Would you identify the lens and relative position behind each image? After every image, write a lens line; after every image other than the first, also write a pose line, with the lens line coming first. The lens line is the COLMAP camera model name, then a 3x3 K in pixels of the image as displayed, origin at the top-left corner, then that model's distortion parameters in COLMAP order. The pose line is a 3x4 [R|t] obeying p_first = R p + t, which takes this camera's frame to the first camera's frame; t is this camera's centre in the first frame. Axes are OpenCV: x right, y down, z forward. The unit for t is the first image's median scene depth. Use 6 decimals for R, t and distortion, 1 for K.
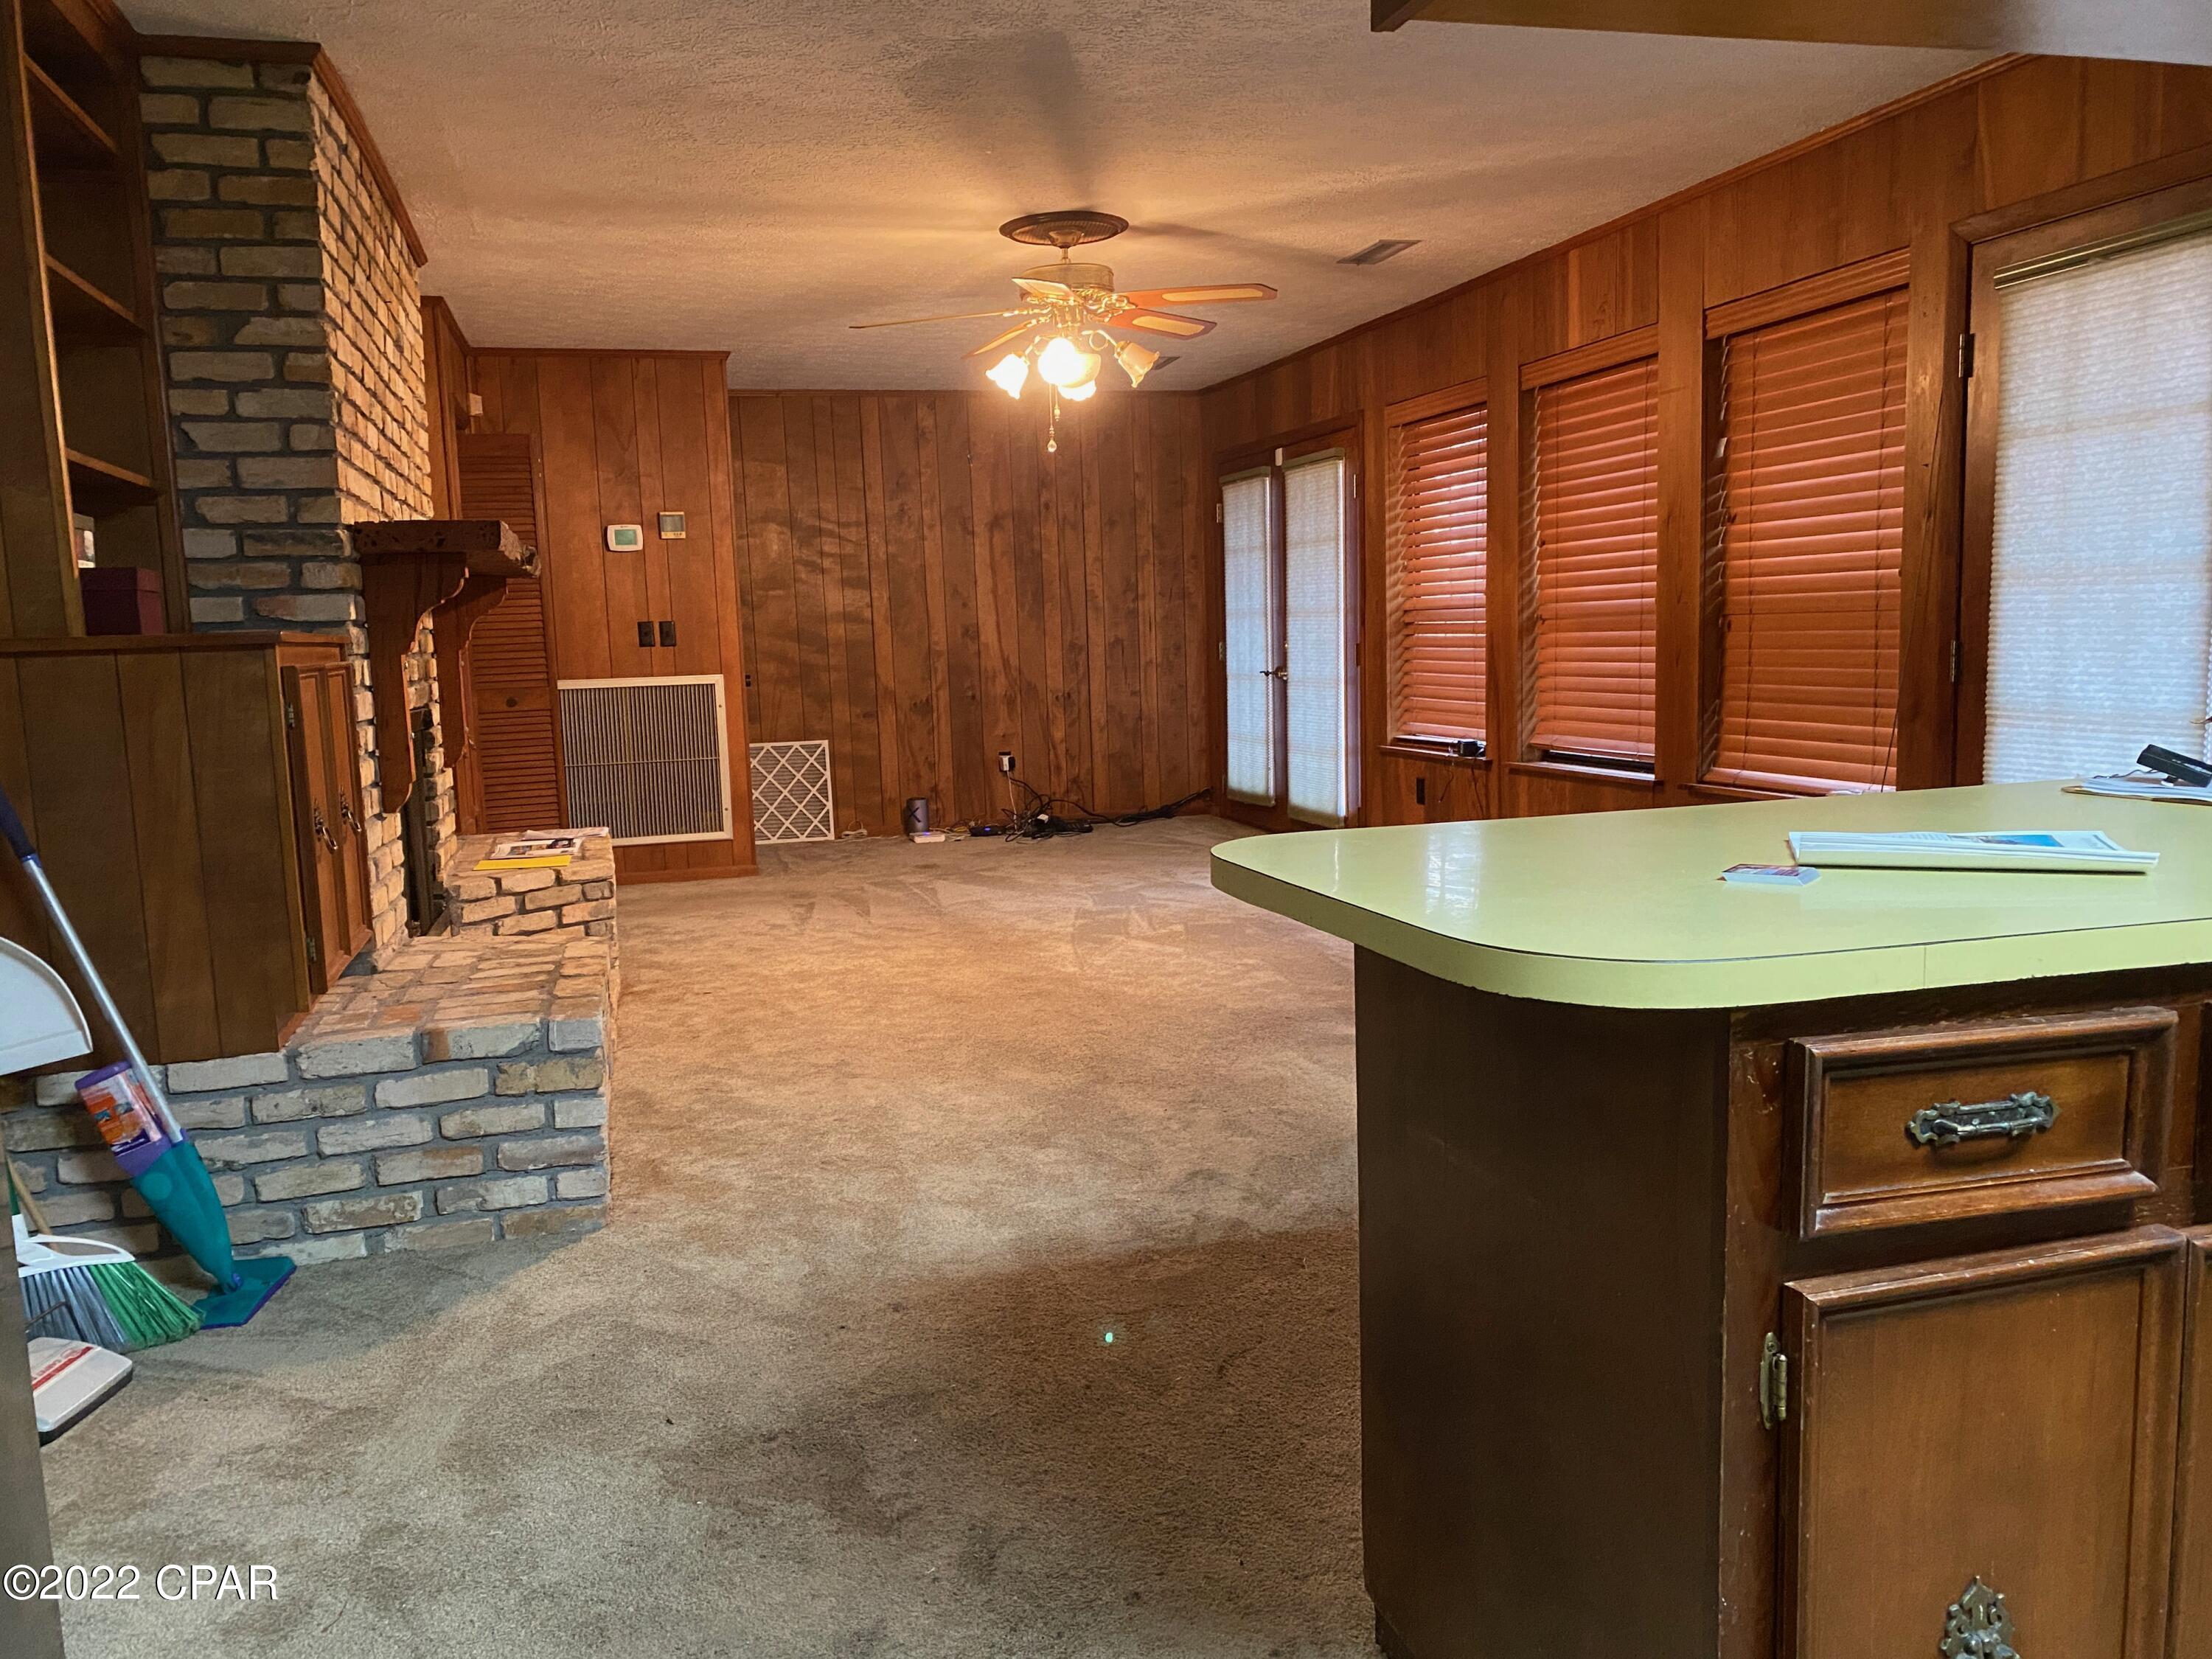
lens RADIAL K [[1694.3, 0, 1112.7], [0, 1694.3, 874.3], [0, 0, 1]] dist [0.061138, -0.064155]
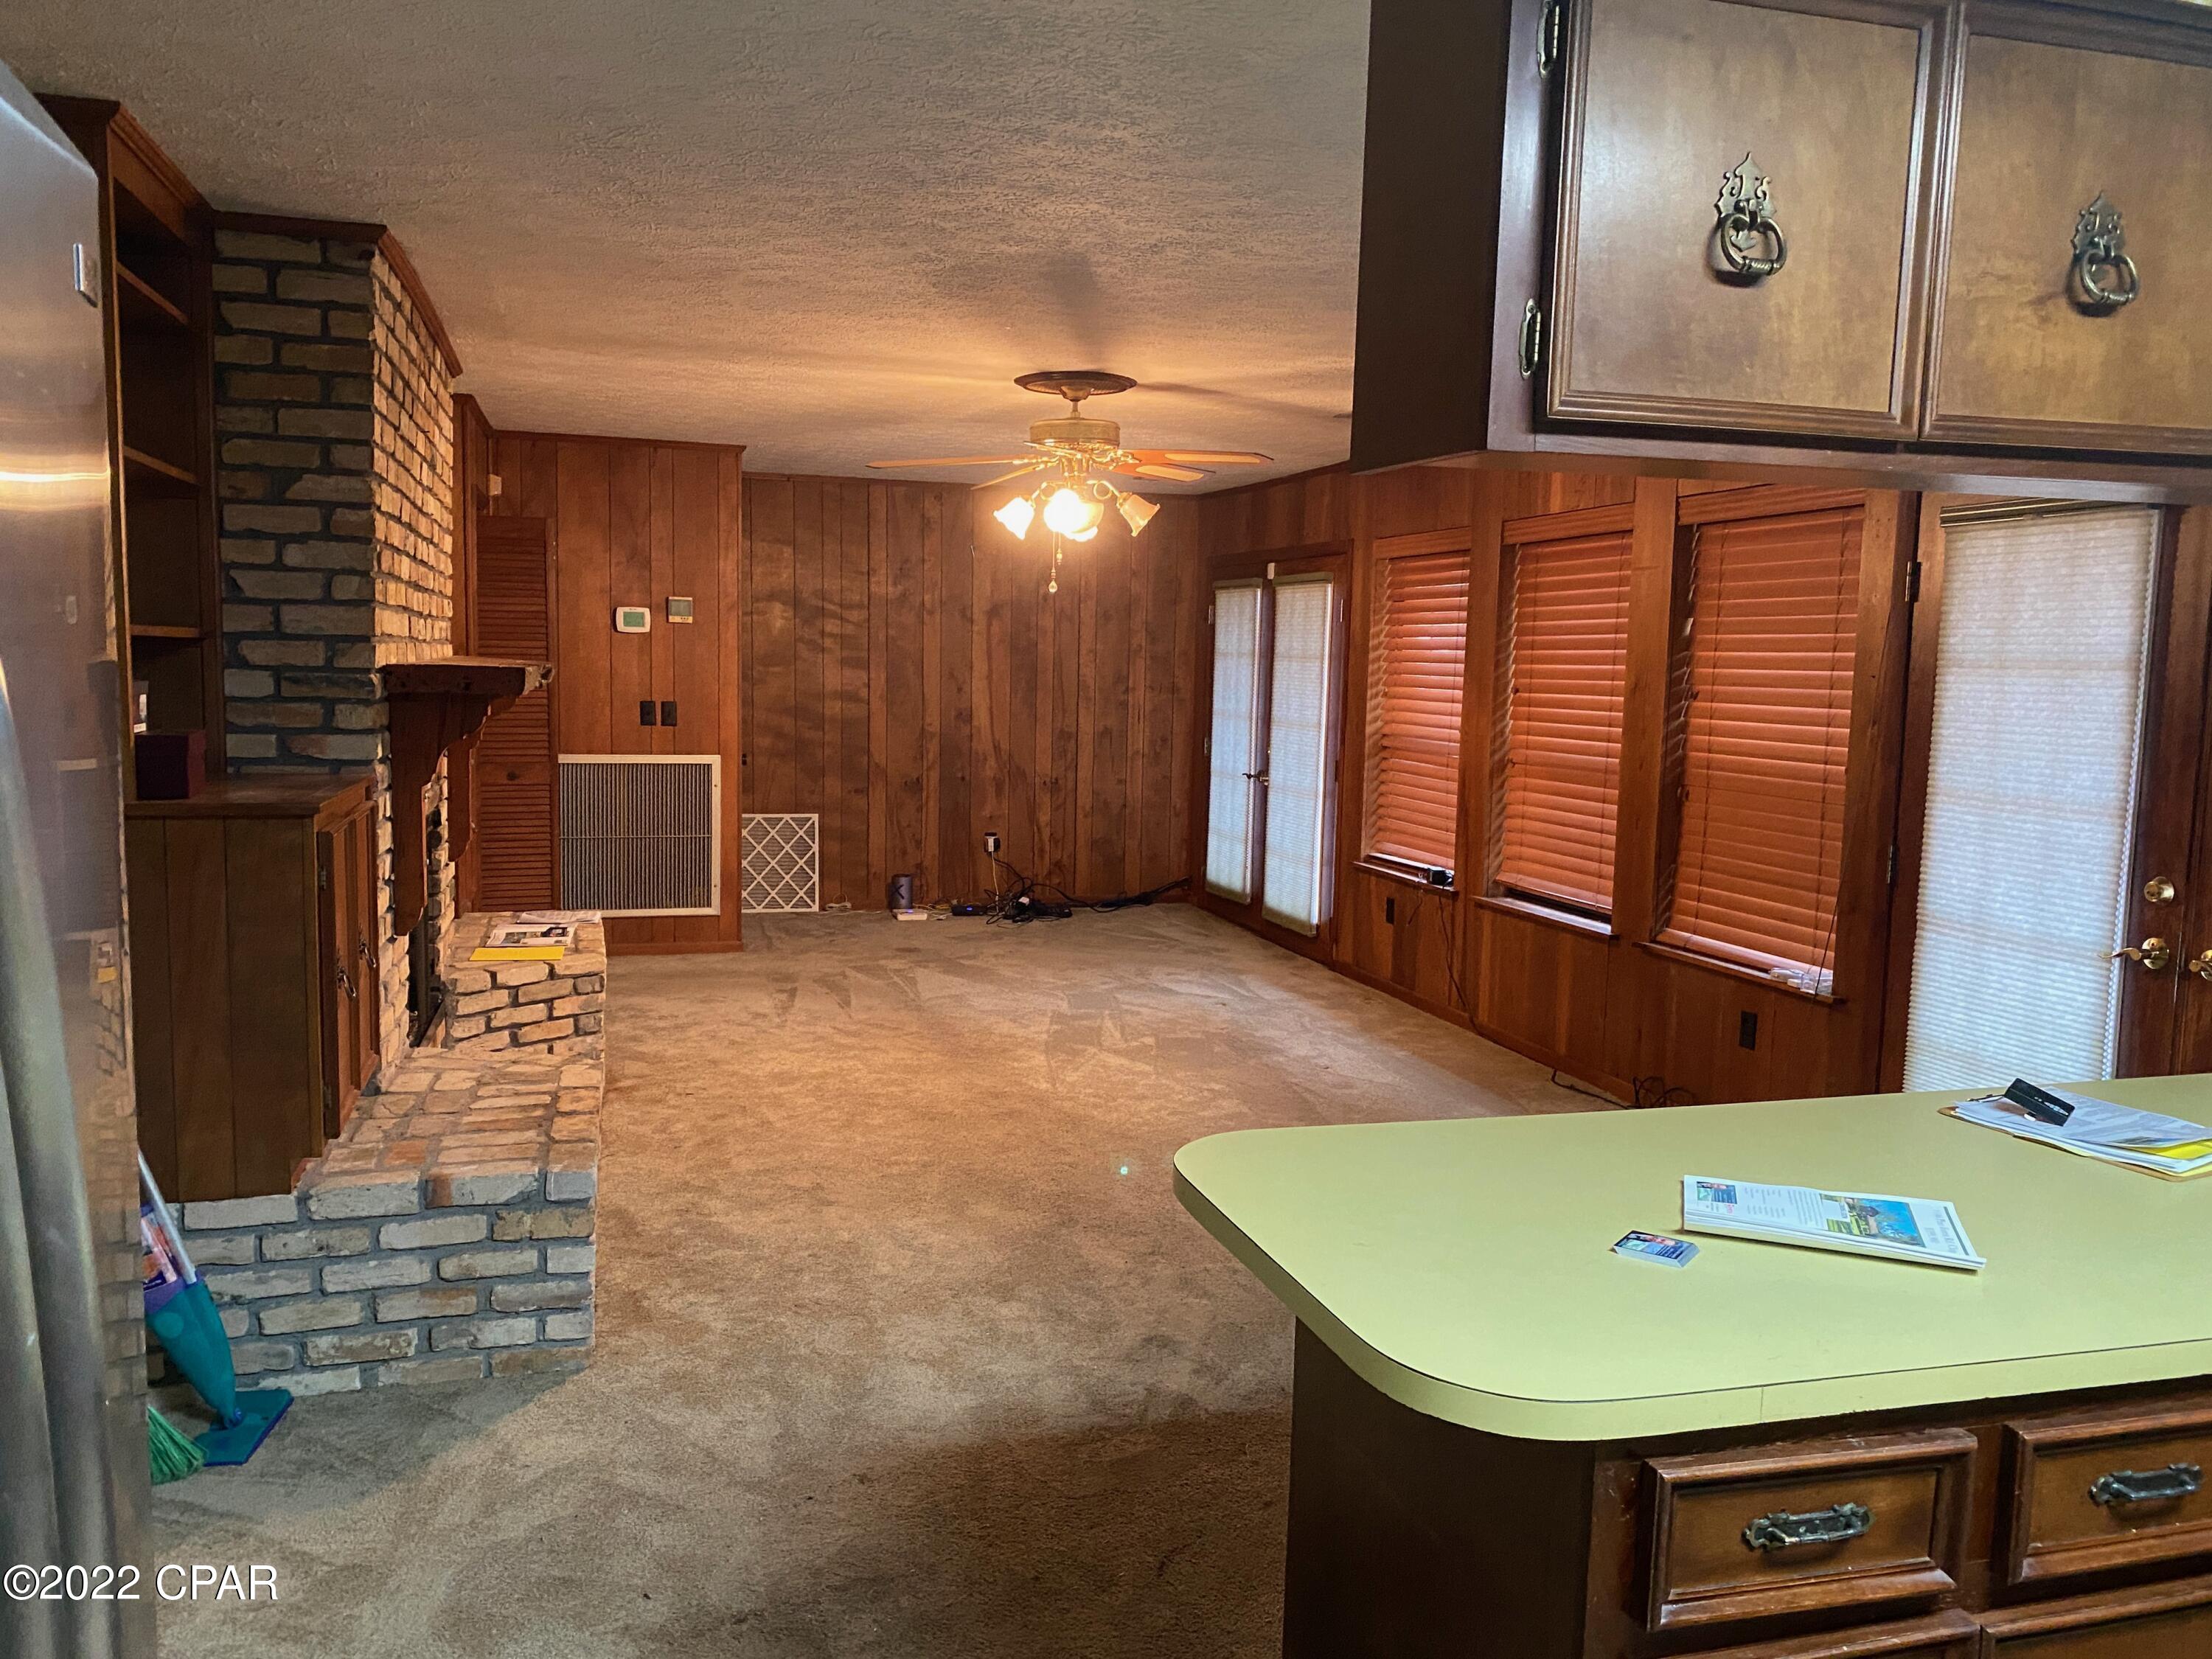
lens RADIAL K [[1694.3, 0, 1121.1], [0, 1694.3, 867.7], [0, 0, 1]] dist [0.061138, -0.064155]
pose [[0.998358, 0.054656, 0.017145, -0.002241], [-0.054289, 0.998301, -0.021174, -0.060165], [-0.018273, 0.020208, 0.999629, -0.041867]]
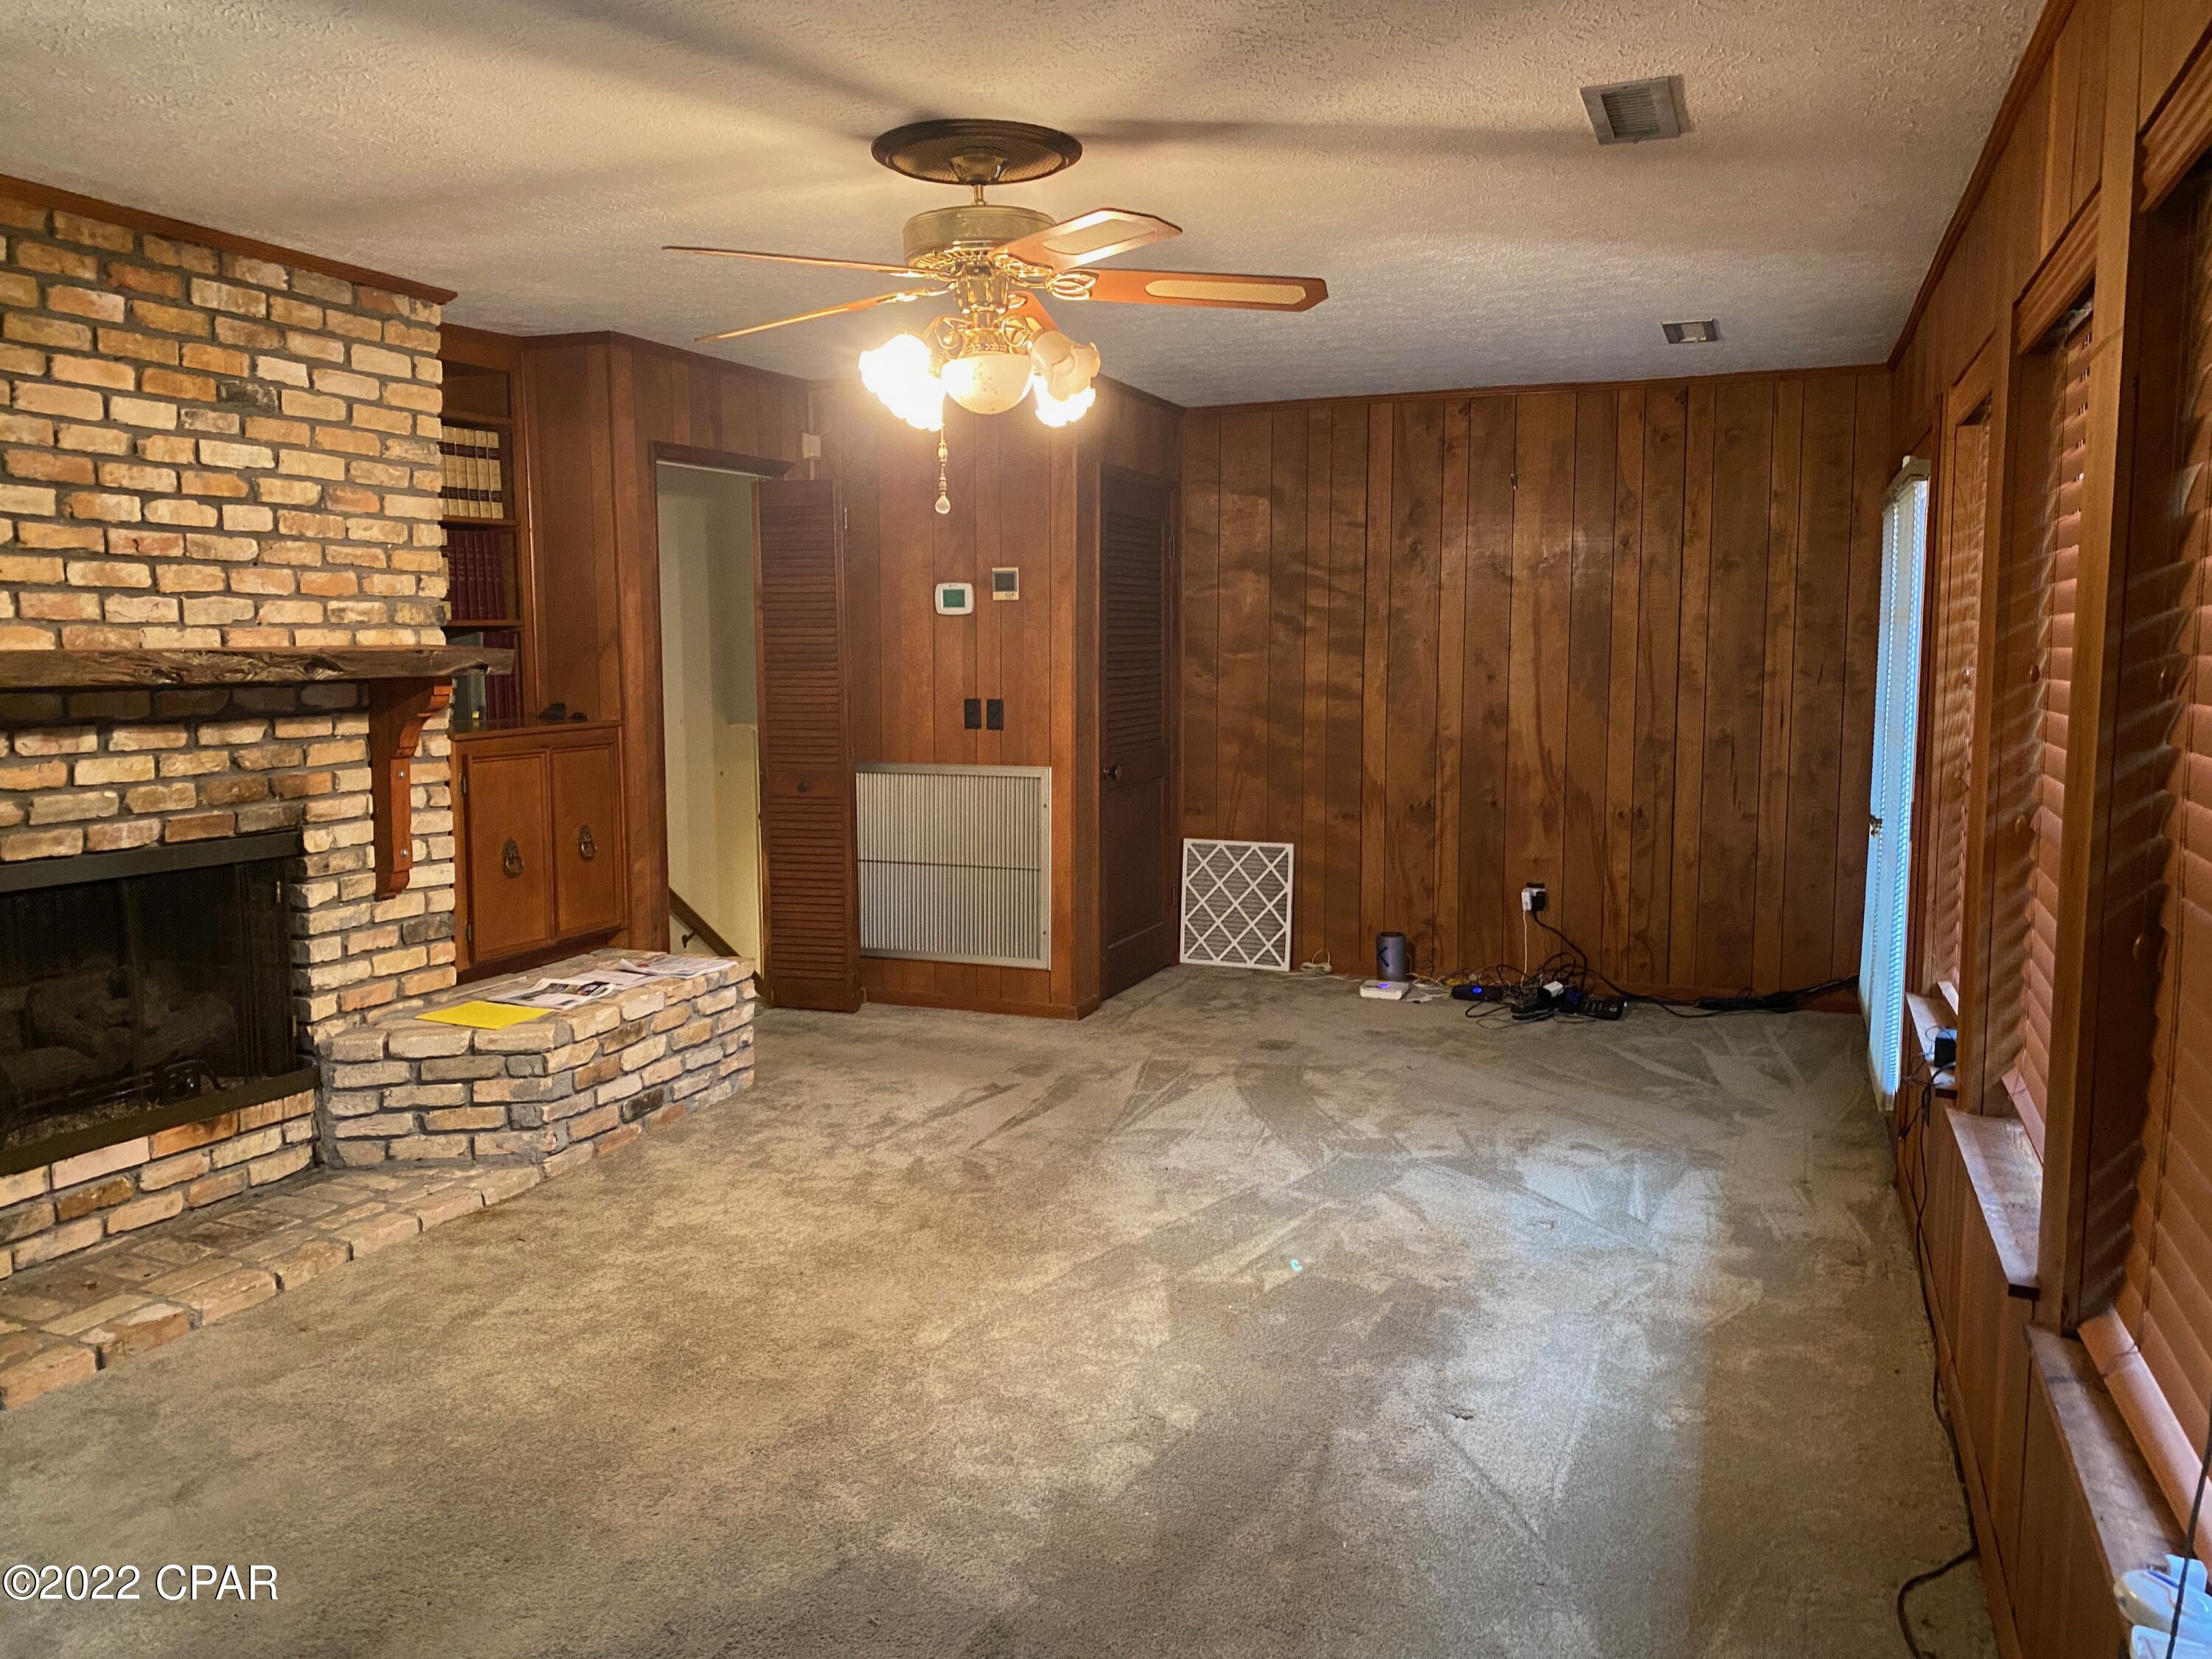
lens RADIAL K [[1694.3, 0, 1059.7], [0, 1694.3, 825.9], [0, 0, 1]] dist [0.061138, -0.064155]
pose [[0.774731, 0.101105, -0.624155, 0.403565], [-0.113926, 0.993298, 0.019491, -0.155259], [0.621943, 0.056007, 0.781057, 0.555386]]
